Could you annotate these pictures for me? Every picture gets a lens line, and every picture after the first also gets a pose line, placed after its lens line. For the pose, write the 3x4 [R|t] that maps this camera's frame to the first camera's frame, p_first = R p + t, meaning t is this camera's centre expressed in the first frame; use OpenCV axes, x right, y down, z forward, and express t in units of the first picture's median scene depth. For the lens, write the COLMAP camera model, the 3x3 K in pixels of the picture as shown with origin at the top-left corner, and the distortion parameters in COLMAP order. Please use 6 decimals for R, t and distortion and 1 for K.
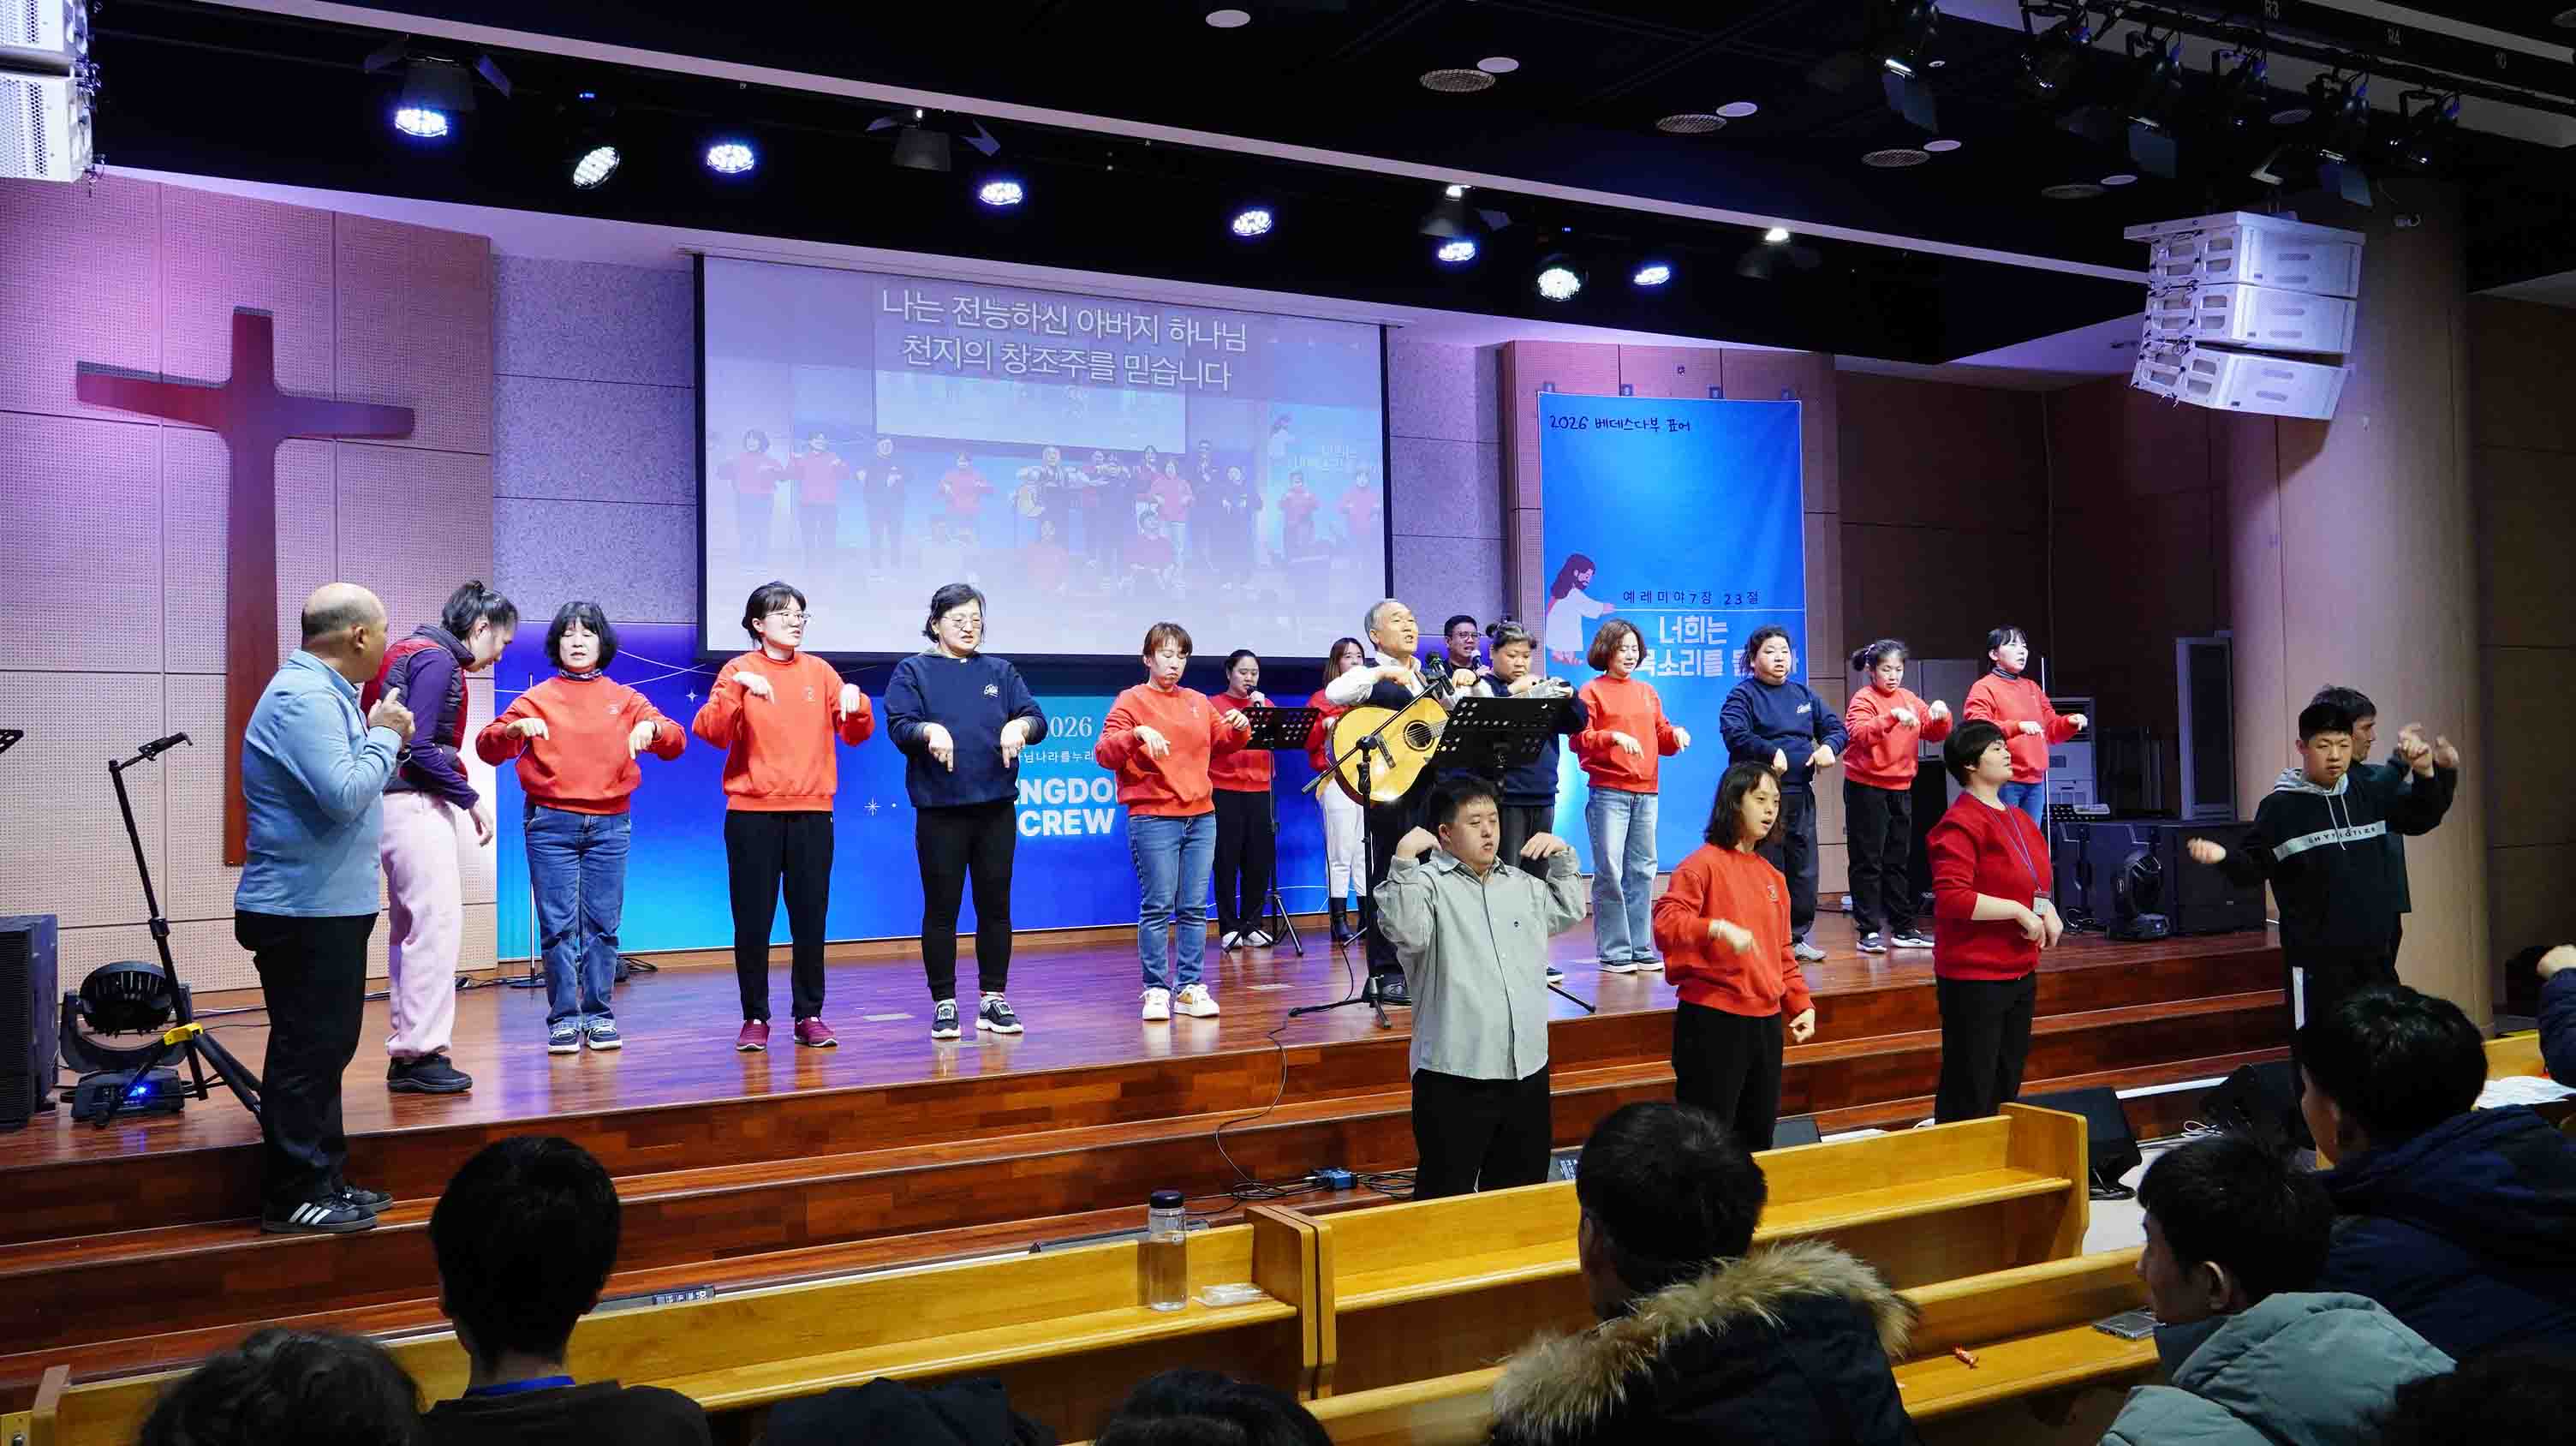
lens RADIAL K [[1958.7, 0, 1298.1], [0, 1958.7, 727.4], [0, 0, 1]] dist [-0.016111, 0.014356]
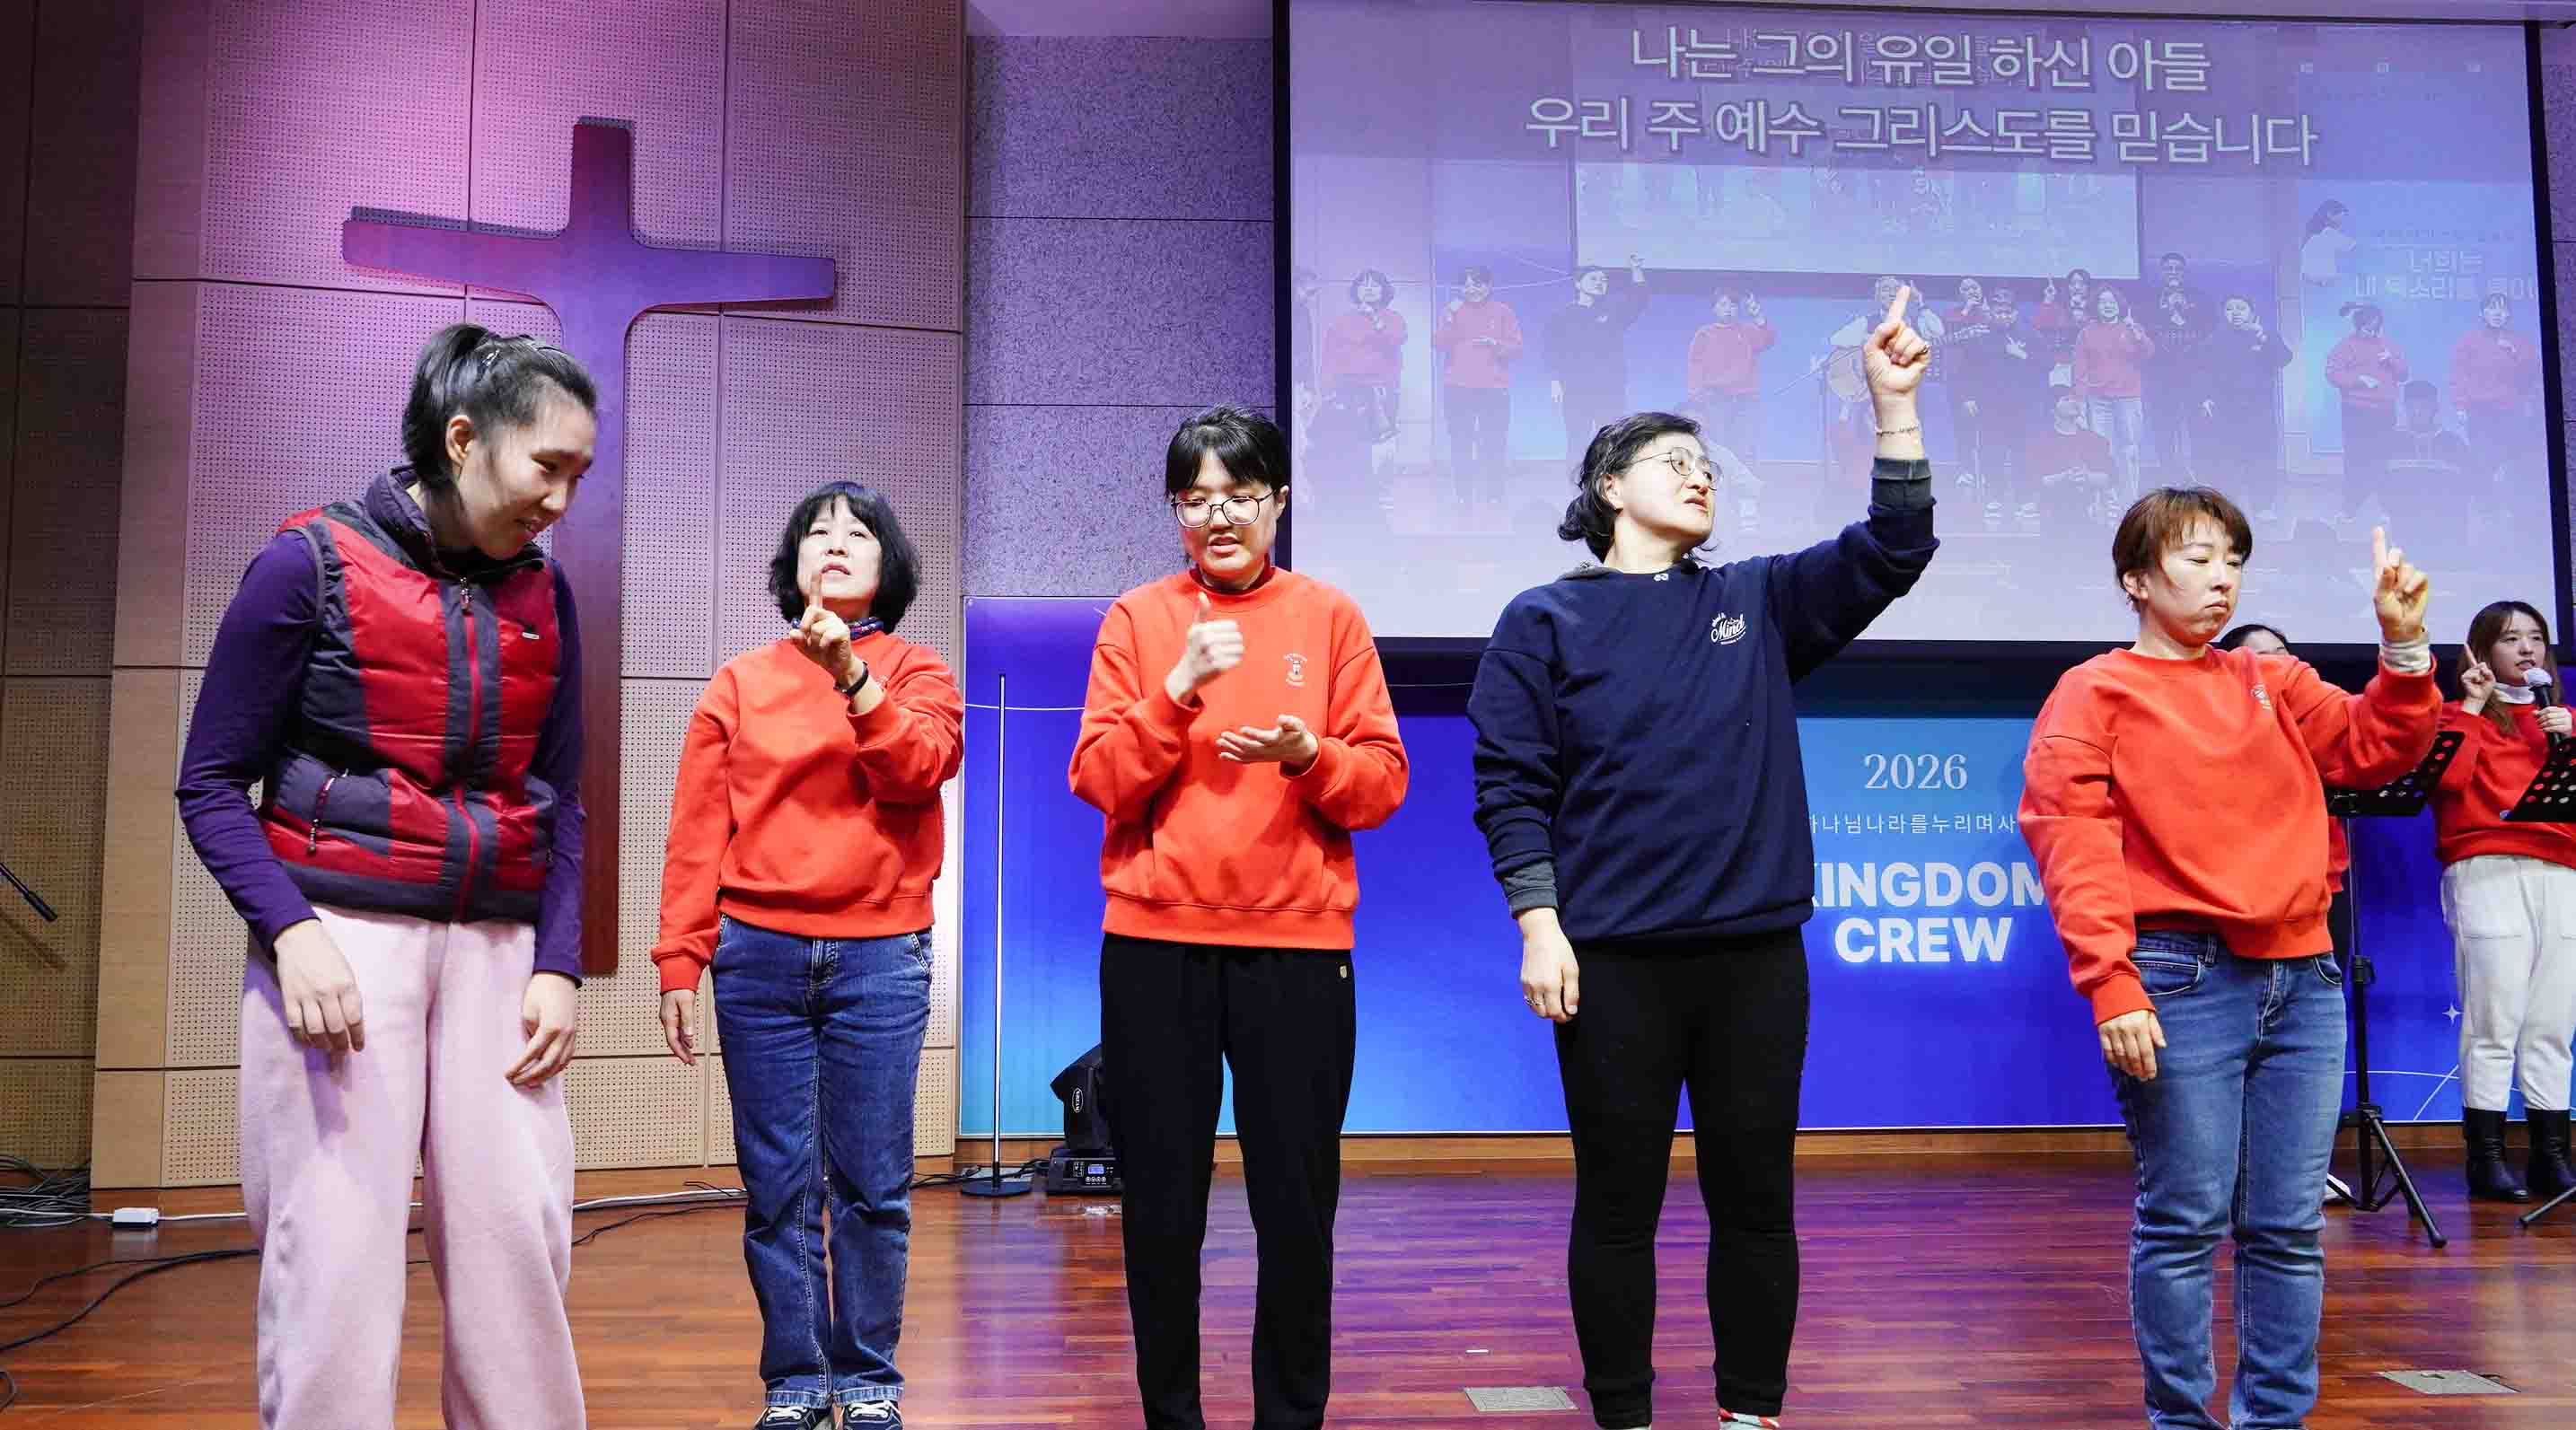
lens RADIAL K [[2096.0, 0, 1177.1], [0, 2096.0, 683.7], [0, 0, 1]] dist [-0.049921, 0.046177]
pose [[0.898403, -0.014116, -0.438945, -0.047418], [-0.007756, 0.998817, -0.047996, 0.005098], [0.439104, 0.046524, 0.897231, 0.369372]]
